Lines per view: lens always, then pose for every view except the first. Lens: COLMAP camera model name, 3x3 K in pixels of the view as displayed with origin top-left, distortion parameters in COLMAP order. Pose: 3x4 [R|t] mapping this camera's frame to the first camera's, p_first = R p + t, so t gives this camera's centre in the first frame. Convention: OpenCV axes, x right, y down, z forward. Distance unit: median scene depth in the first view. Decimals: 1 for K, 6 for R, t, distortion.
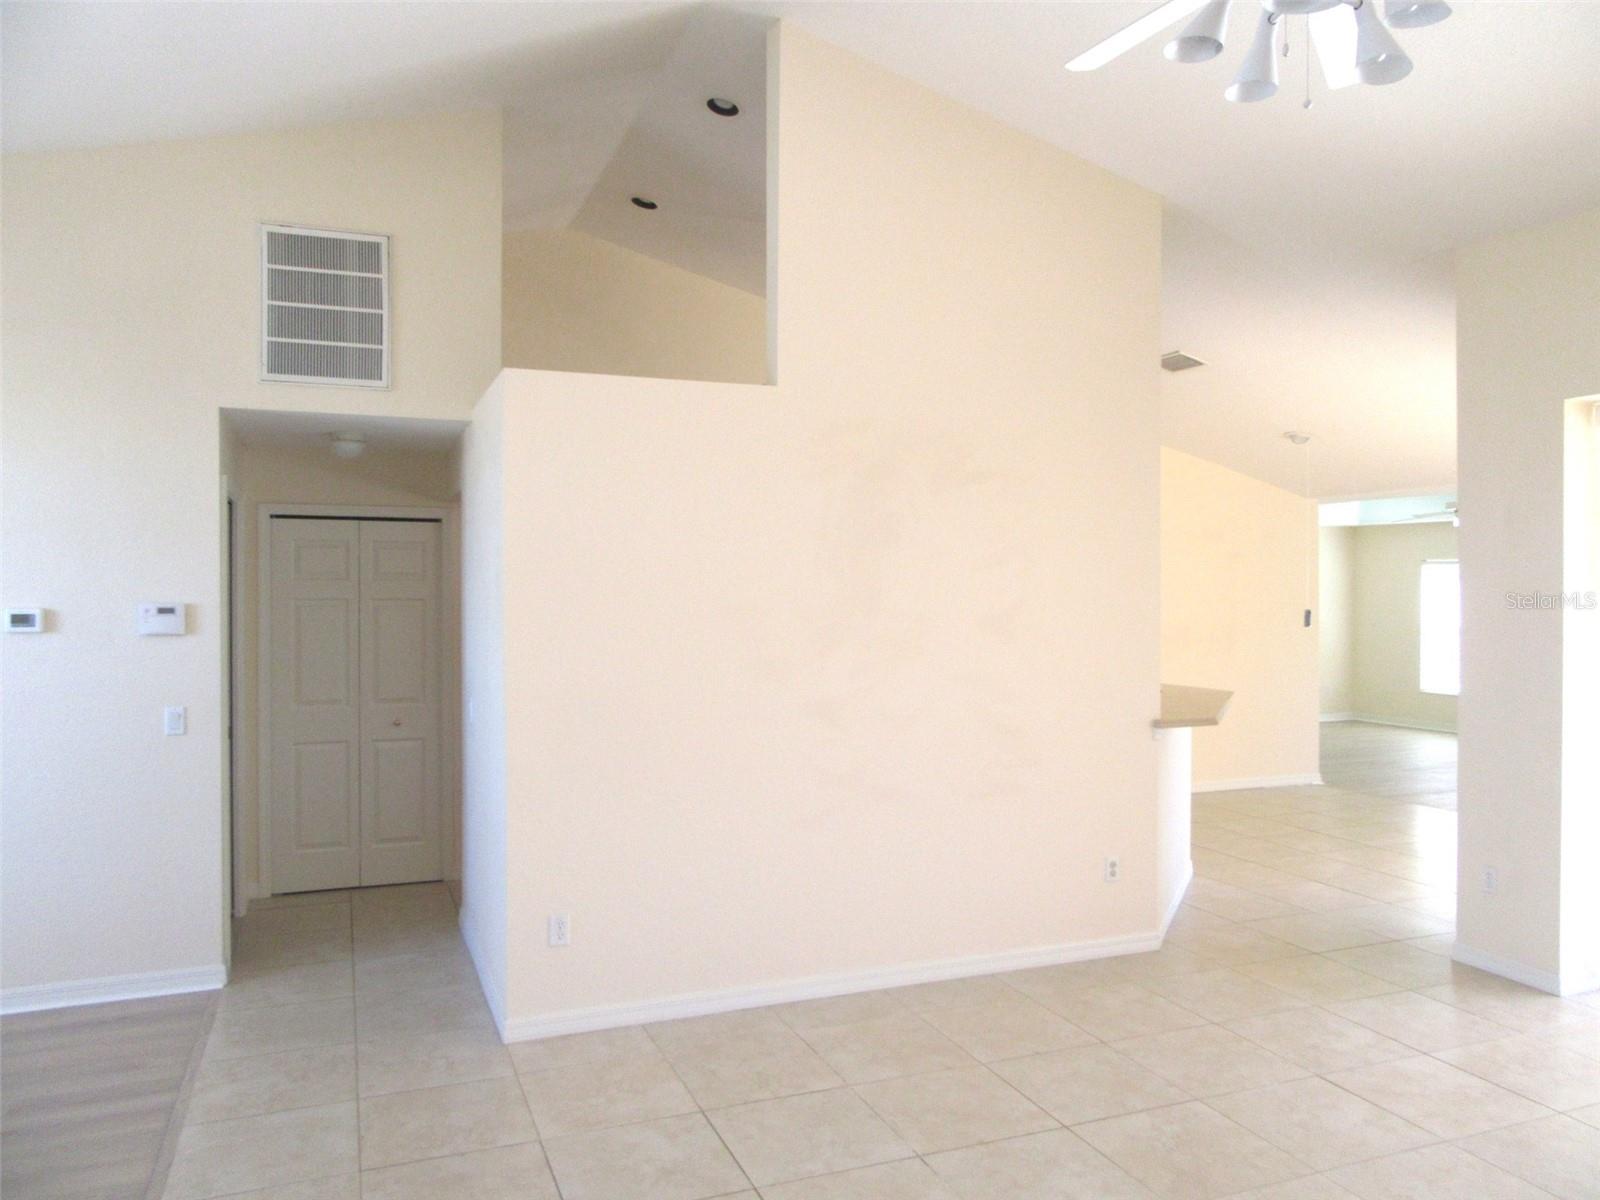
lens RADIAL K [[1165.0, 0, 800.7], [0, 1165.0, 598.0], [0, 0, 1]] dist [-0.004941, -0.004563]
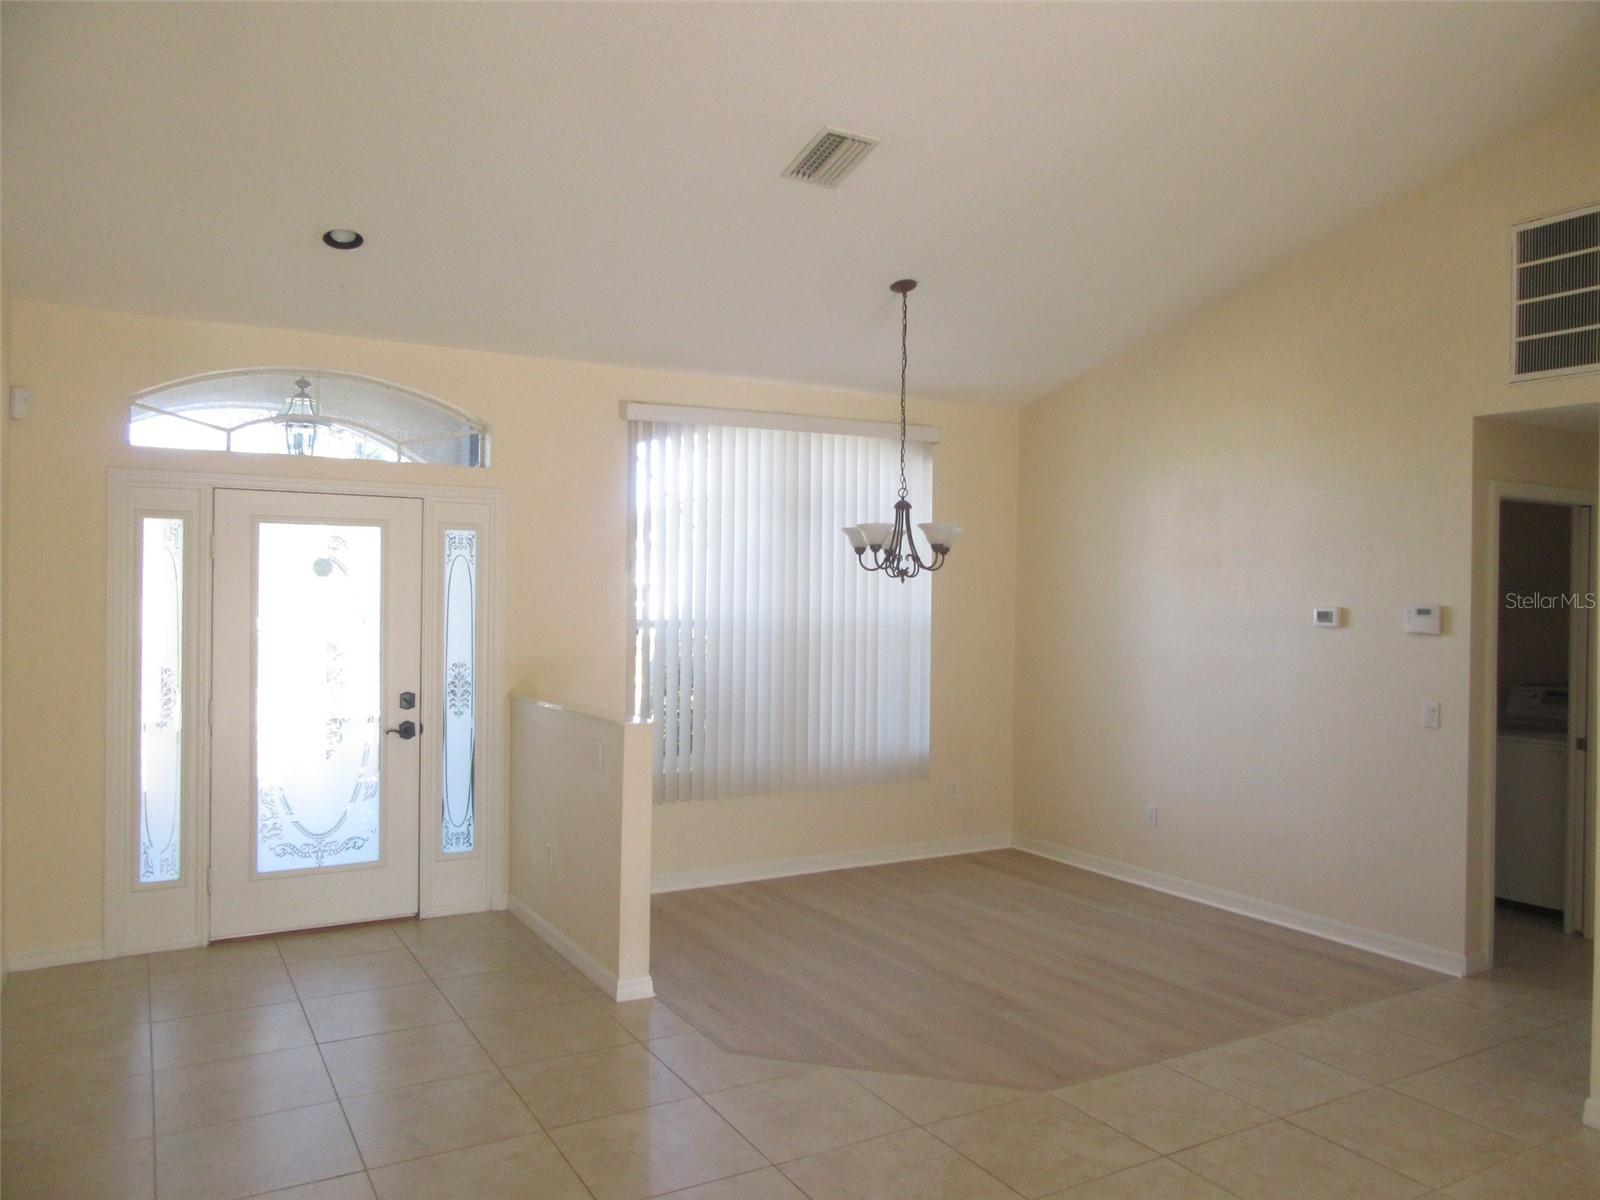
lens RADIAL K [[1165.0, 0, 803.6], [0, 1165.0, 595.7], [0, 0, 1]] dist [-0.004941, -0.004563]
pose [[0.132214, 0.006254, -0.991202, 0.451257], [-0.021601, 0.999761, 0.003426, 0.004547], [0.990986, 0.020958, 0.132317, 0.278215]]
